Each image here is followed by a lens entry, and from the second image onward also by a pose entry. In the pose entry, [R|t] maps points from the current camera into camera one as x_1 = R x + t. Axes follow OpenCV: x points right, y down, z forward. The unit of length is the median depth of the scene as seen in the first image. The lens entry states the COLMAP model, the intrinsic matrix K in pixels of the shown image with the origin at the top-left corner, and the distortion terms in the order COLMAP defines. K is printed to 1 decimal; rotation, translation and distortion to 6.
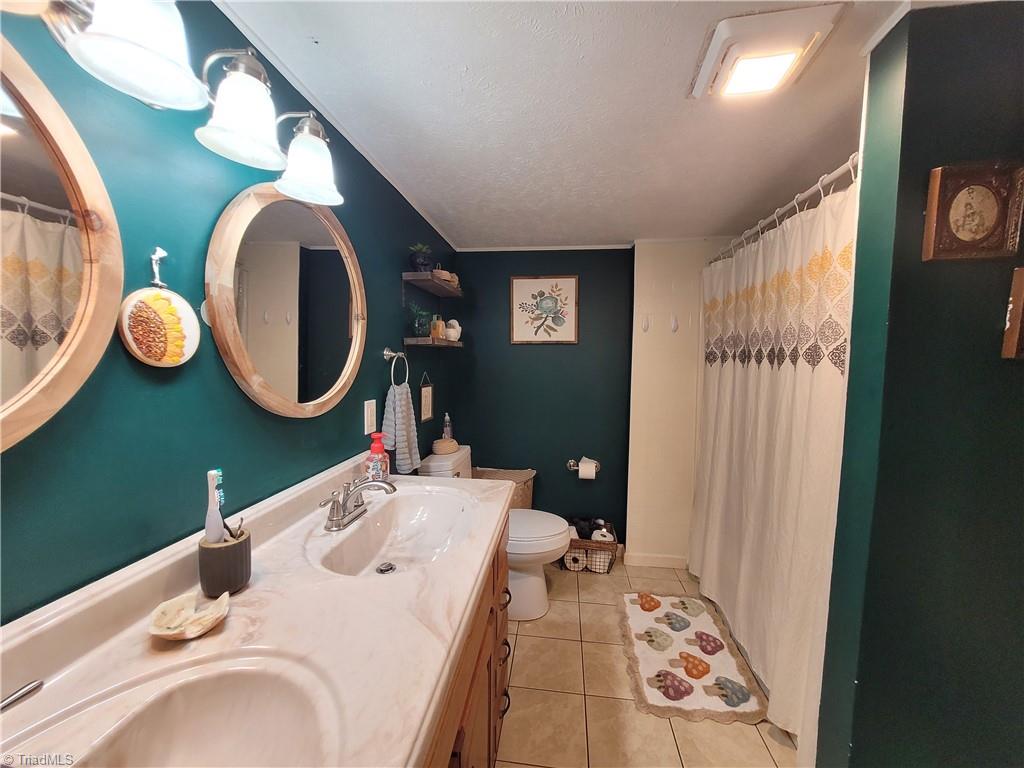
lens RADIAL K [[401.7, 0, 508.7], [0, 401.7, 386.1], [0, 0, 1]] dist [-0.000427, -0.000167]
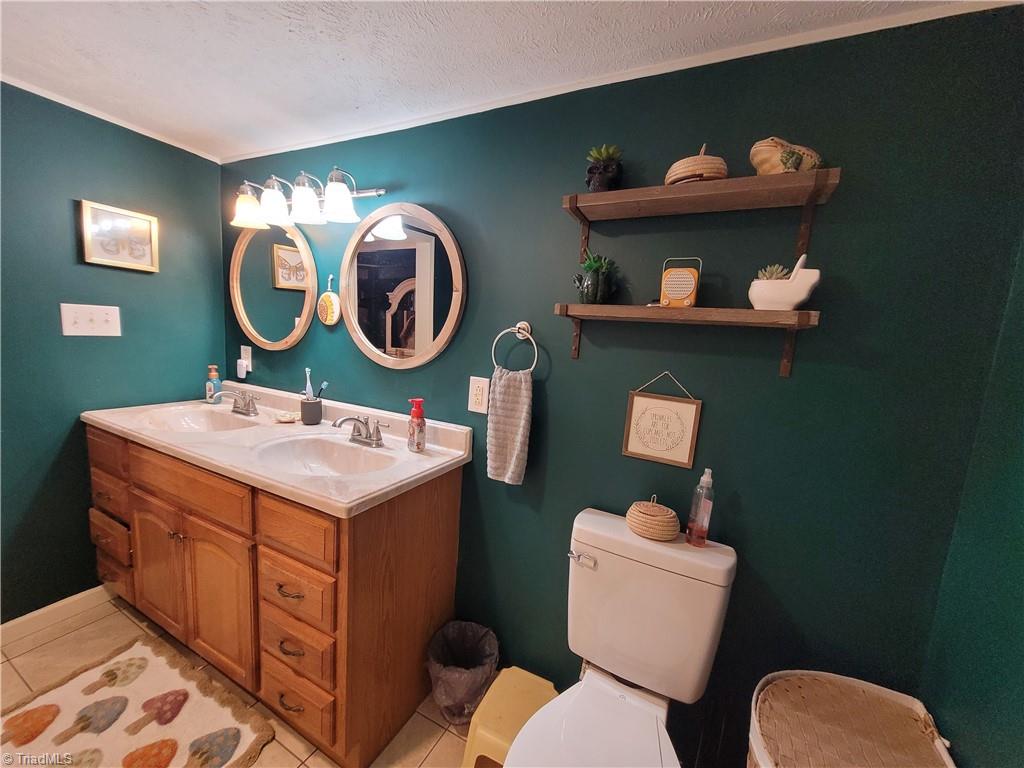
lens RADIAL K [[401.7, 0, 508.6], [0, 401.7, 385.7], [0, 0, 1]] dist [-0.000427, -0.000167]
pose [[-0.321690, 0.094681, -0.942099, 1.042178], [-0.137385, 0.979791, 0.145381, -0.185249], [0.936825, 0.176198, -0.302181, 2.710905]]
